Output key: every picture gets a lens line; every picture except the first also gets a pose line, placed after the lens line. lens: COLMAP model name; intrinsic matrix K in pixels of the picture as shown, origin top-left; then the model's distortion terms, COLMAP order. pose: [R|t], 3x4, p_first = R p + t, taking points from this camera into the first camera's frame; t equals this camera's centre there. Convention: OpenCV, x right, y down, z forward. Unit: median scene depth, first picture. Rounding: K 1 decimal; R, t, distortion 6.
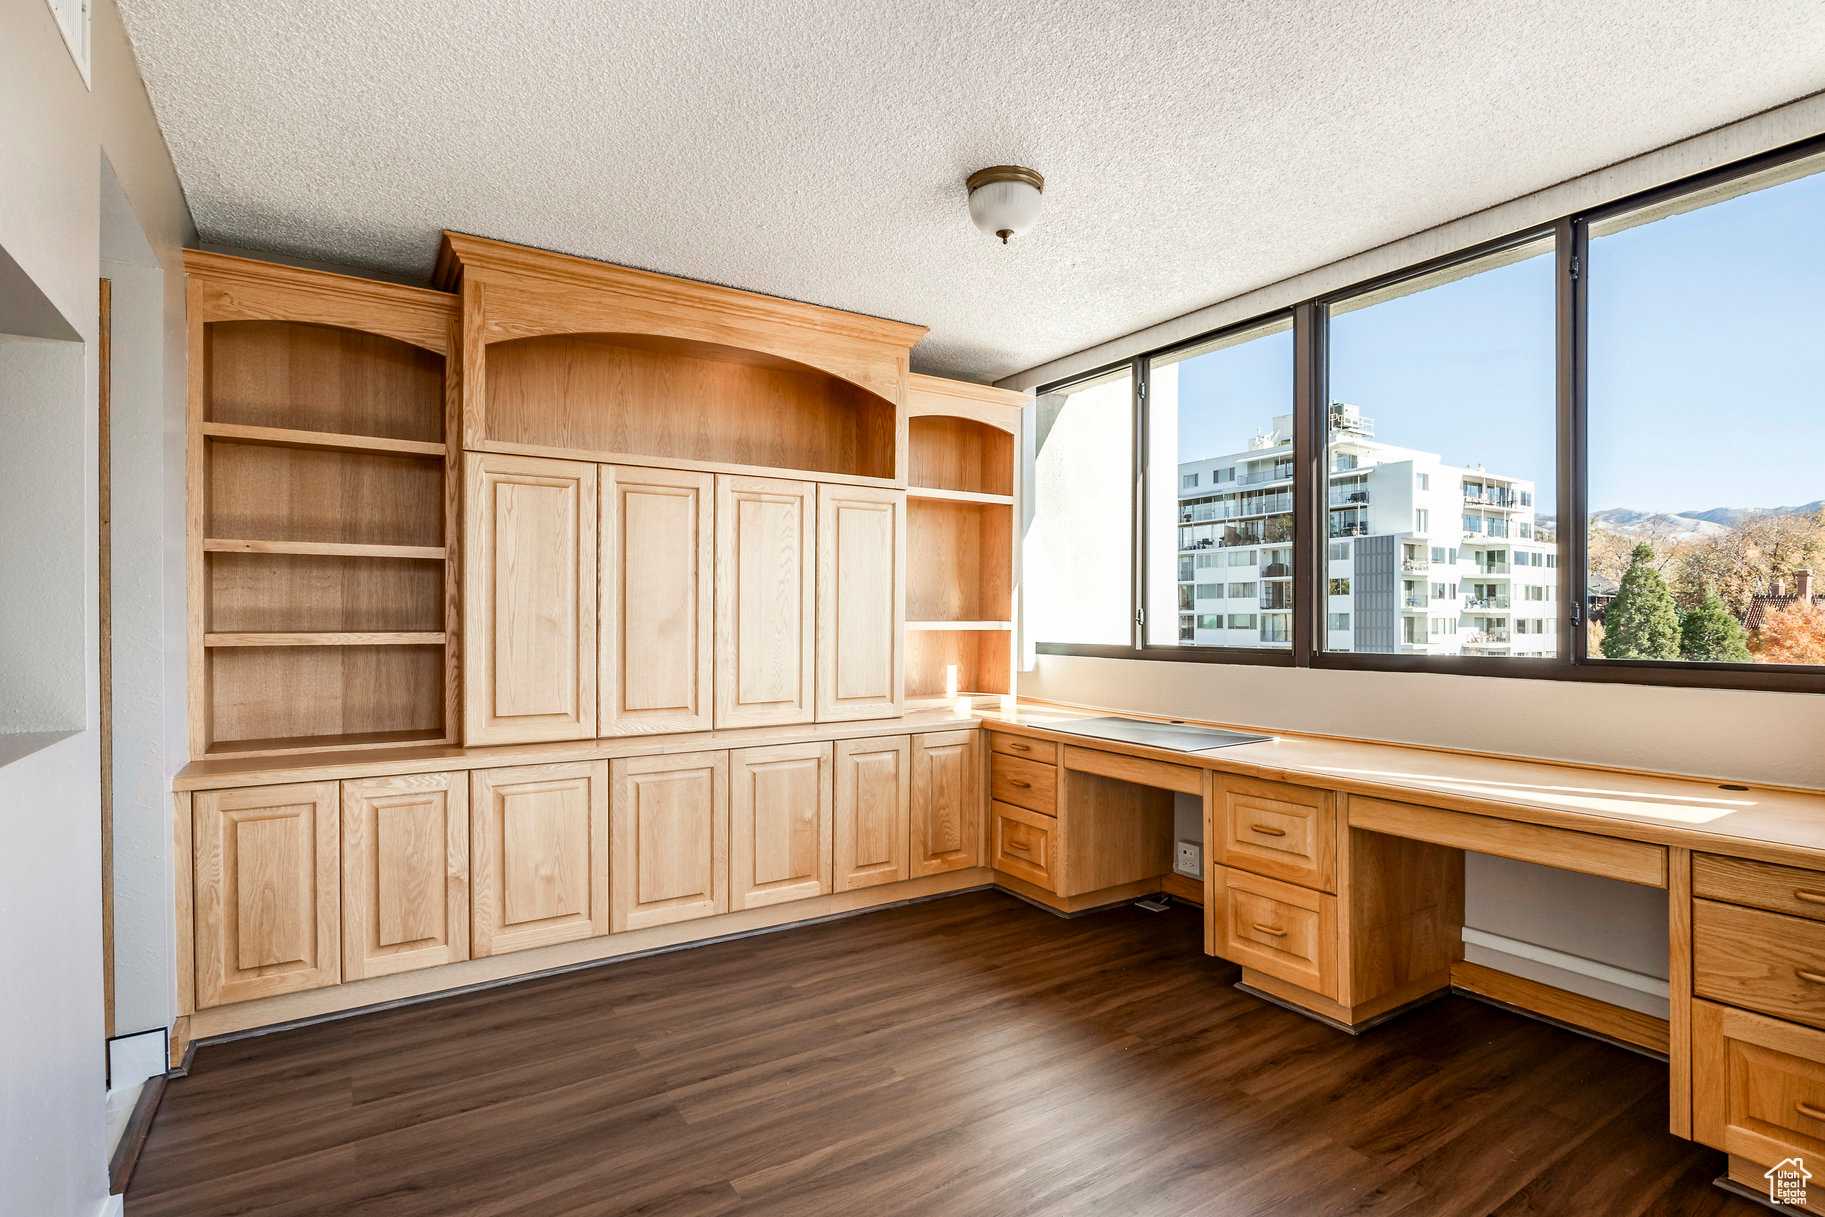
lens RADIAL K [[916.1, 0, 948.7], [0, 916.1, 619.7], [0, 0, 1]] dist [-0.004738, -0.000026]
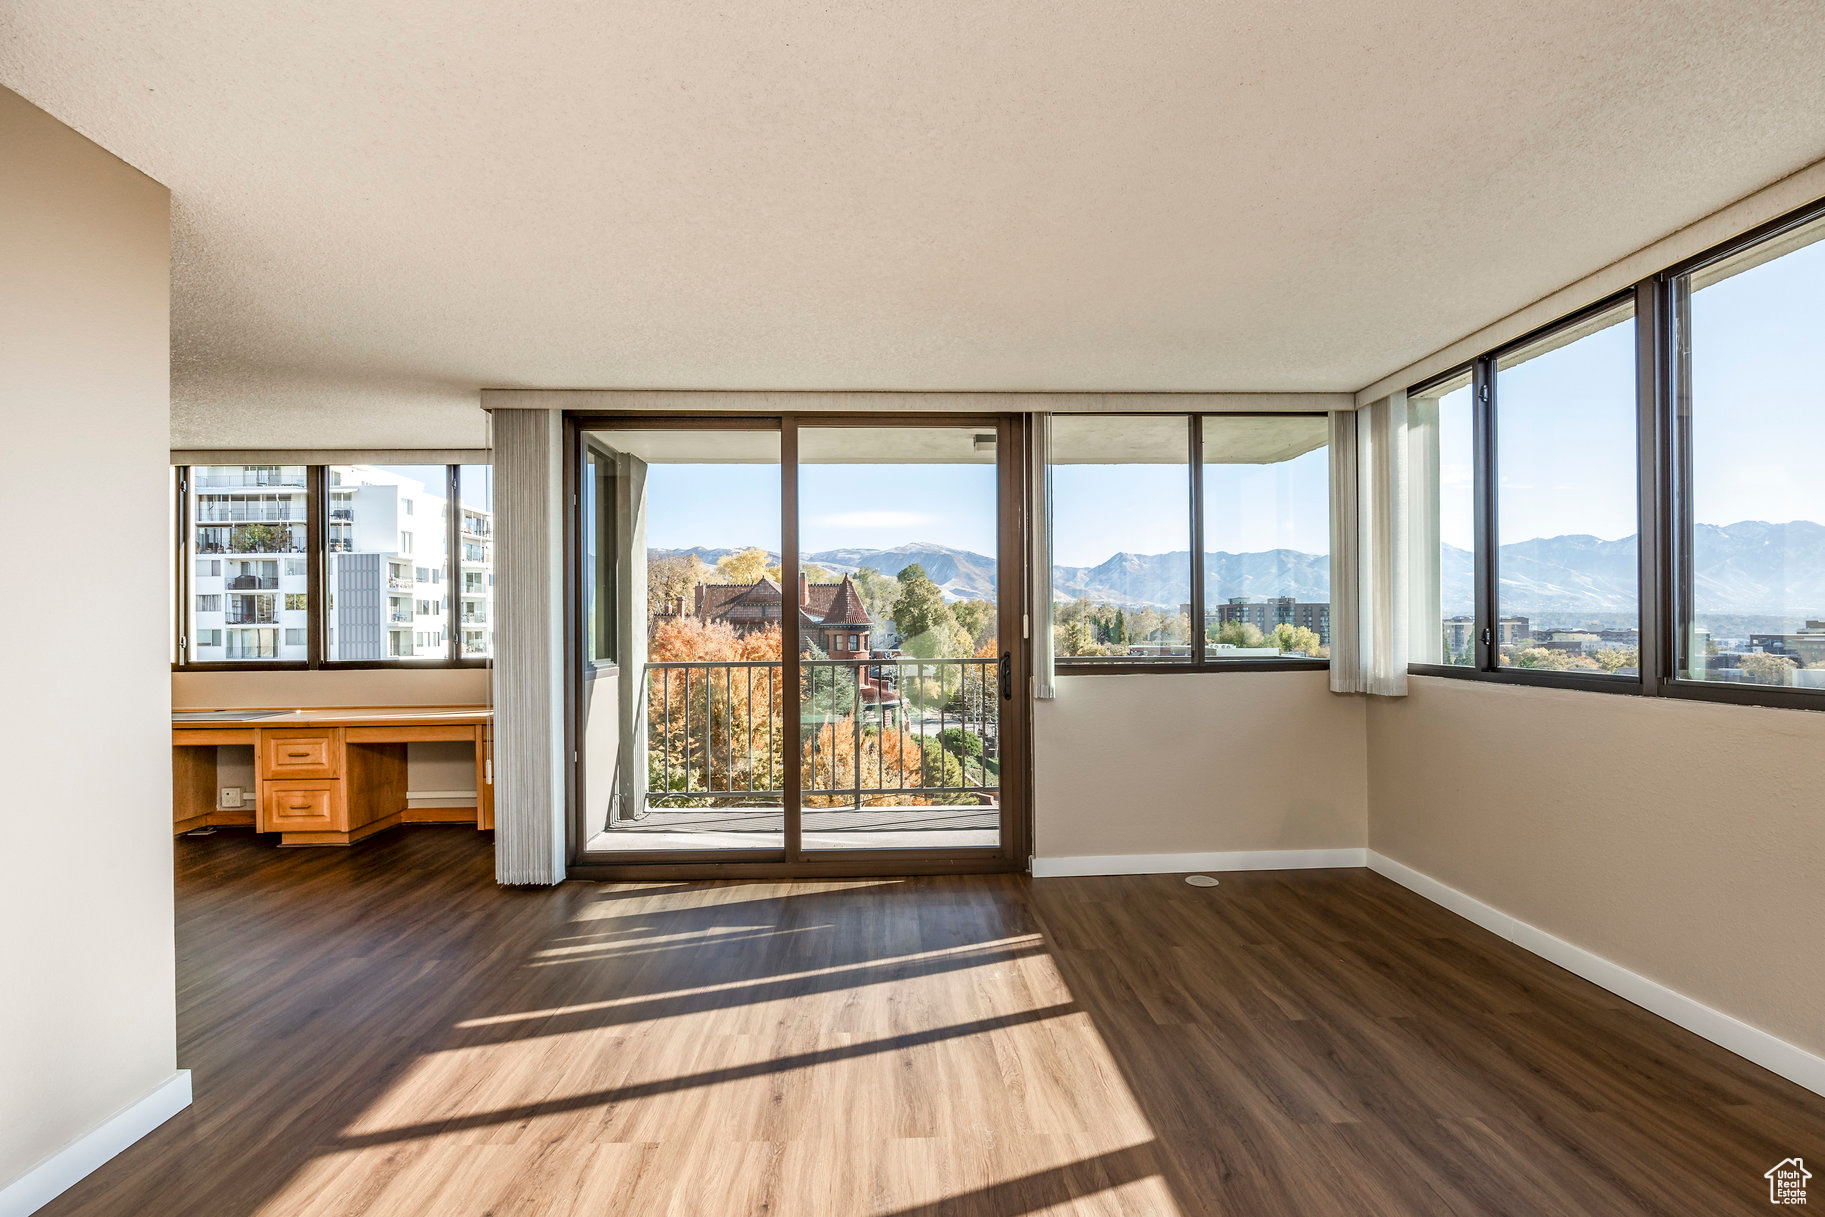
lens RADIAL K [[837.2, 0, 901.6], [0, 837.2, 632.1], [0, 0, 1]] dist [0.002587, 0.000192]
pose [[0.532706, -0.007089, 0.846270, -0.421670], [0.007770, 0.999964, 0.003485, -0.020218], [-0.846264, 0.004719, 0.532742, -0.913629]]
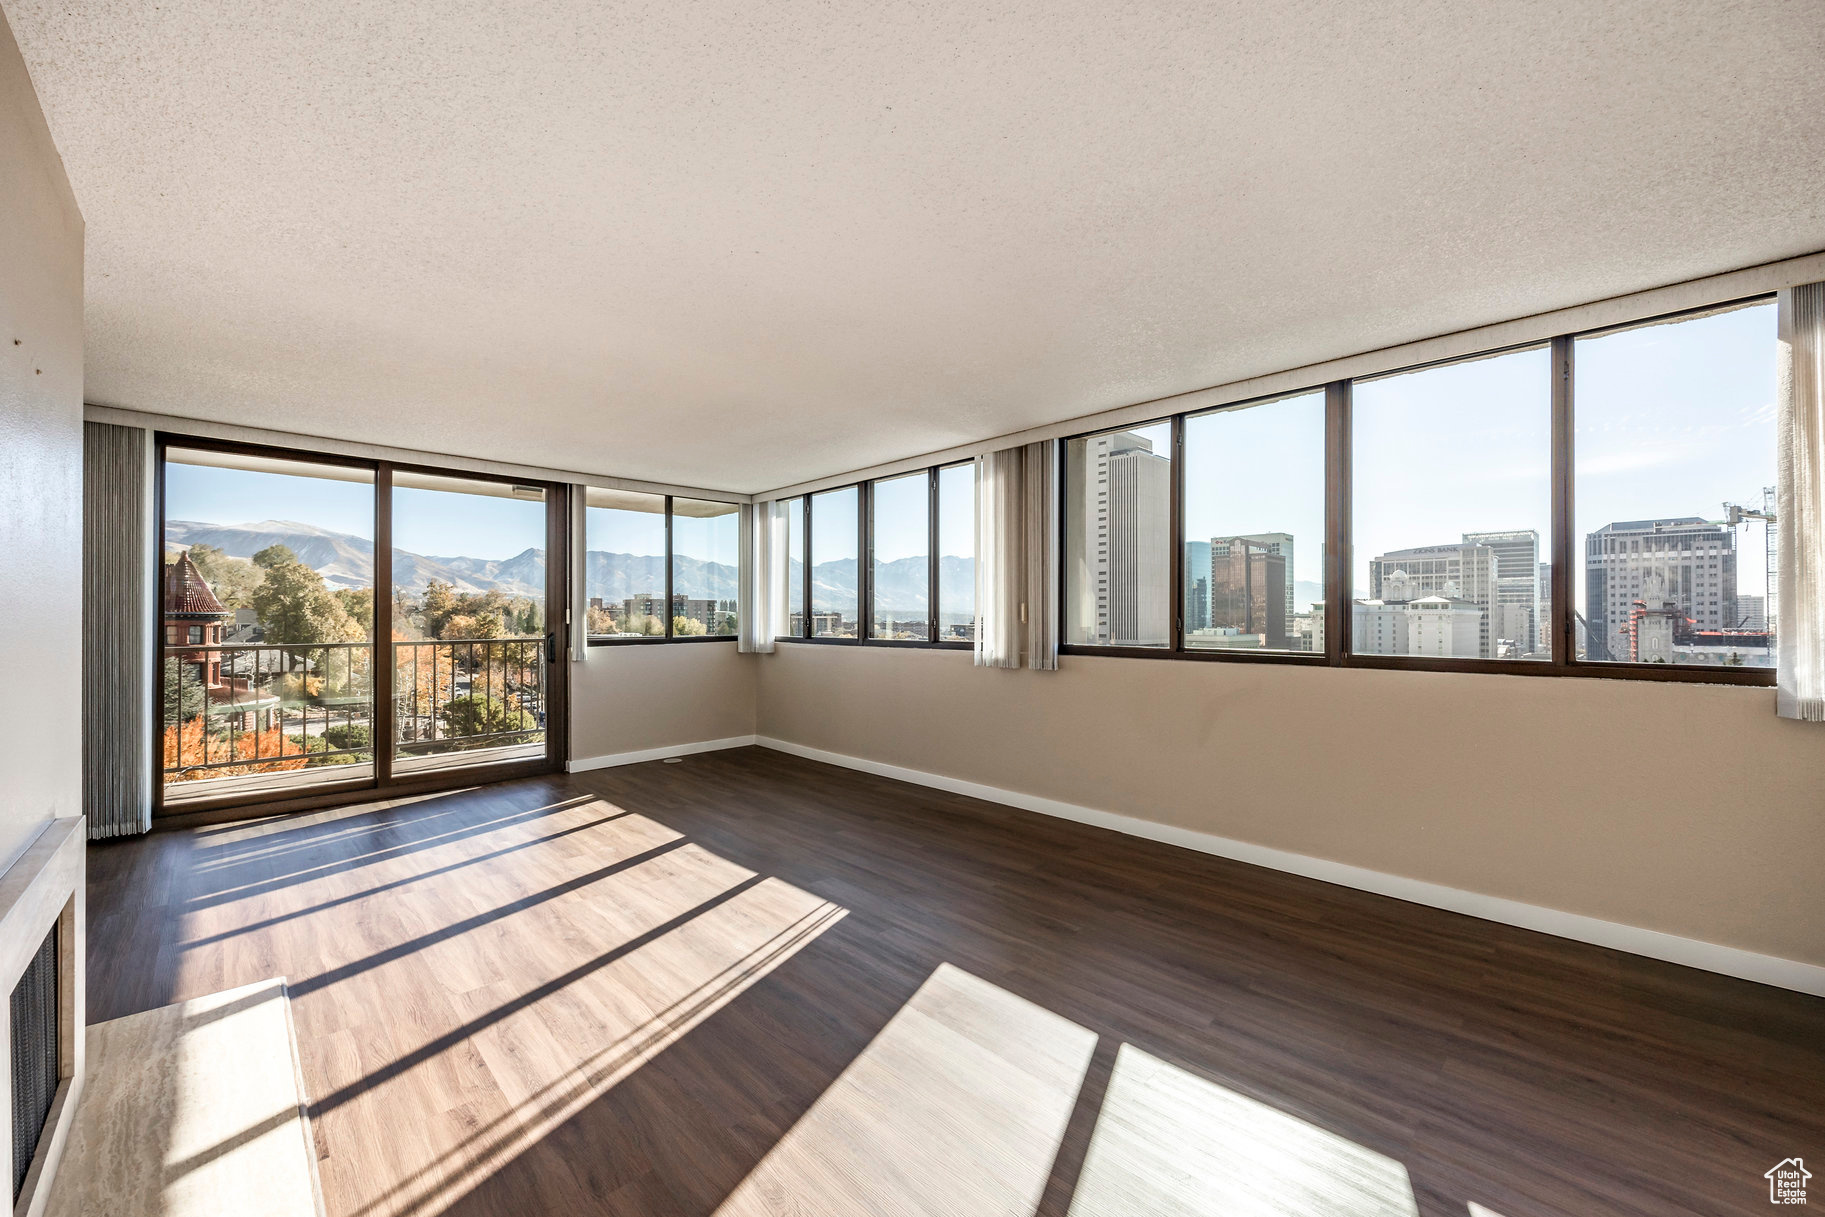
lens RADIAL K [[725.6, 0, 912.5], [0, 725.6, 608.5], [0, 0, 1]] dist [-0.002384, -0.000103]
pose [[-0.180224, 0.012705, 0.983544, -1.150940], [0.002948, 0.999919, -0.012376, -0.017234], [-0.983621, 0.000669, -0.180247, -0.898748]]
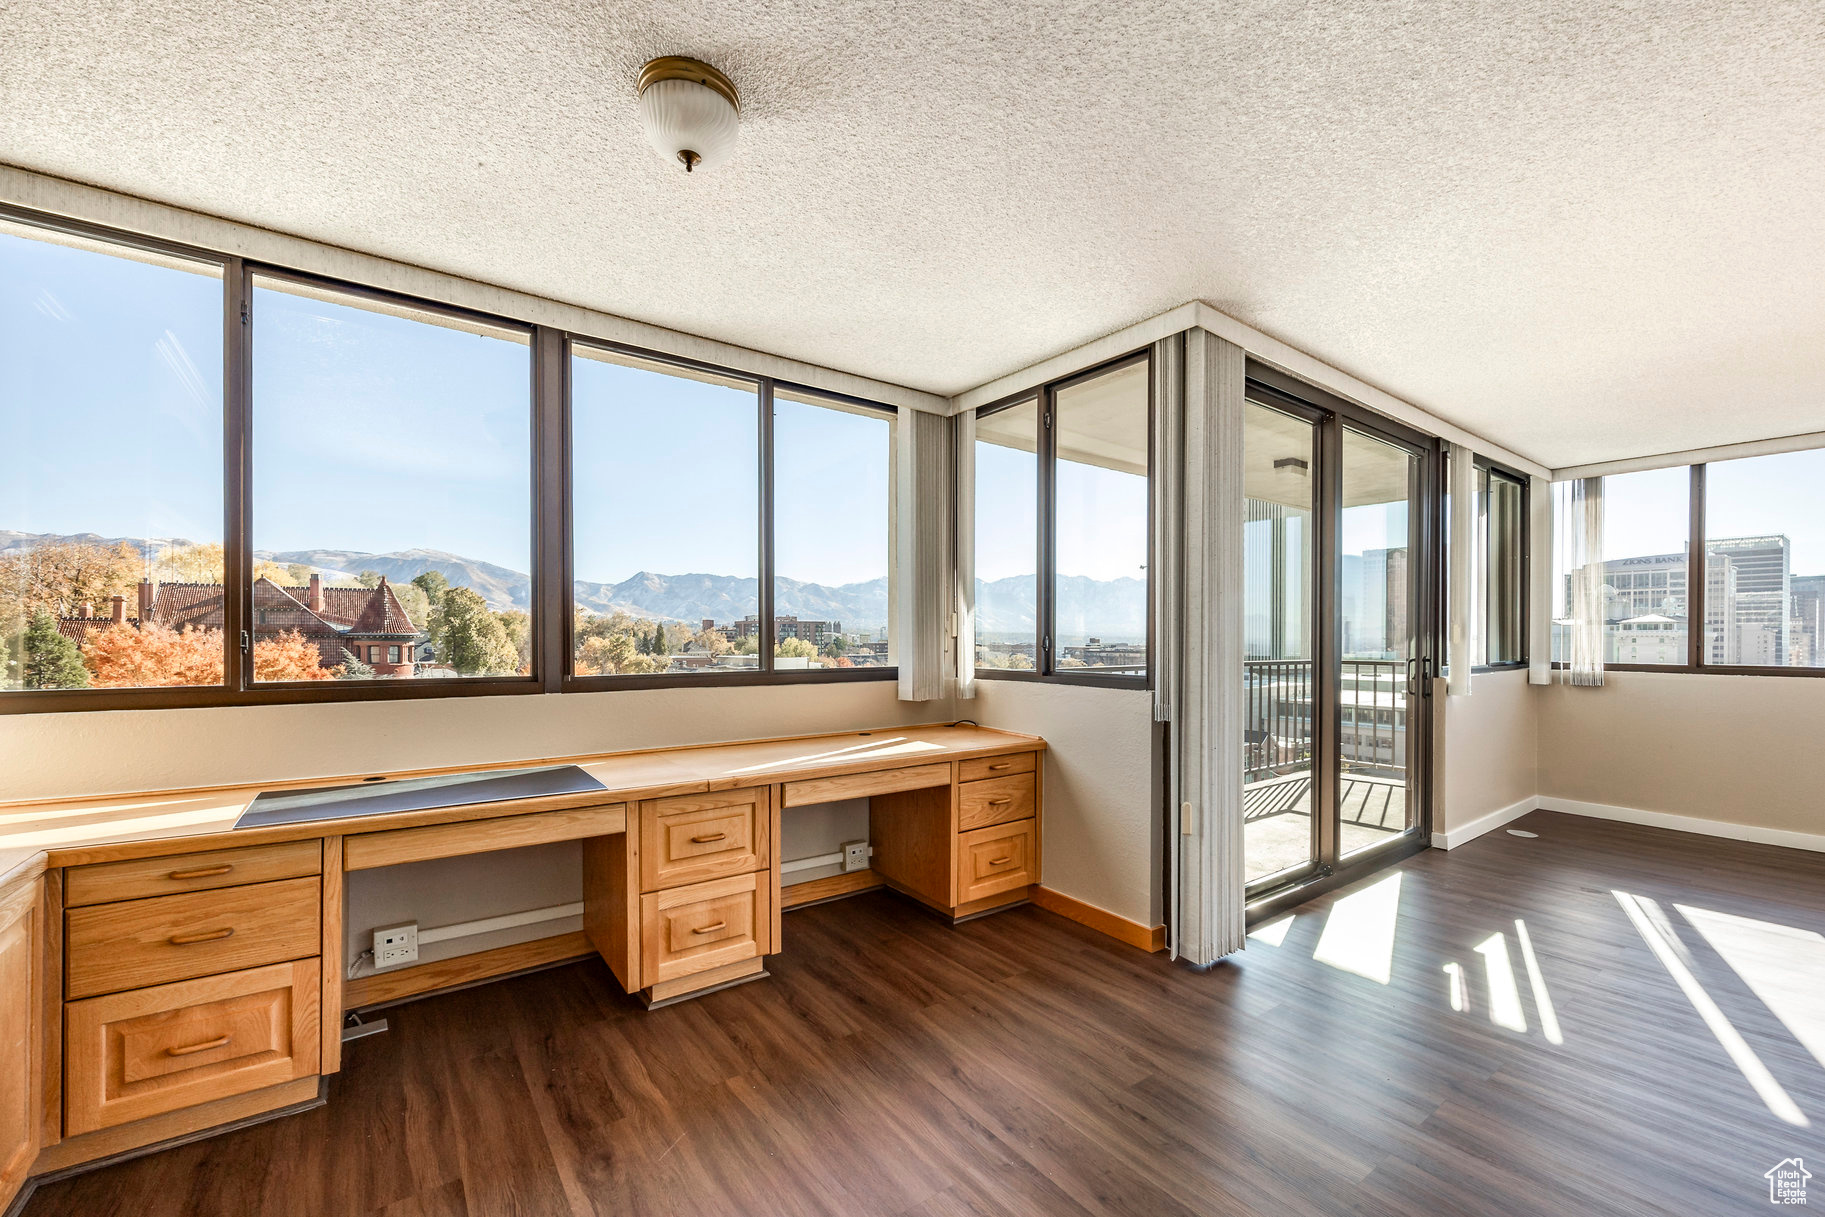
lens RADIAL K [[745.8, 0, 889.4], [0, 745.8, 647.5], [0, 0, 1]] dist [-0.001744, -0.000114]
pose [[-0.035324, -0.010312, 0.999323, -0.503293], [0.001893, 0.999944, 0.010385, -0.006789], [-0.999374, 0.002258, -0.035303, 0.742357]]
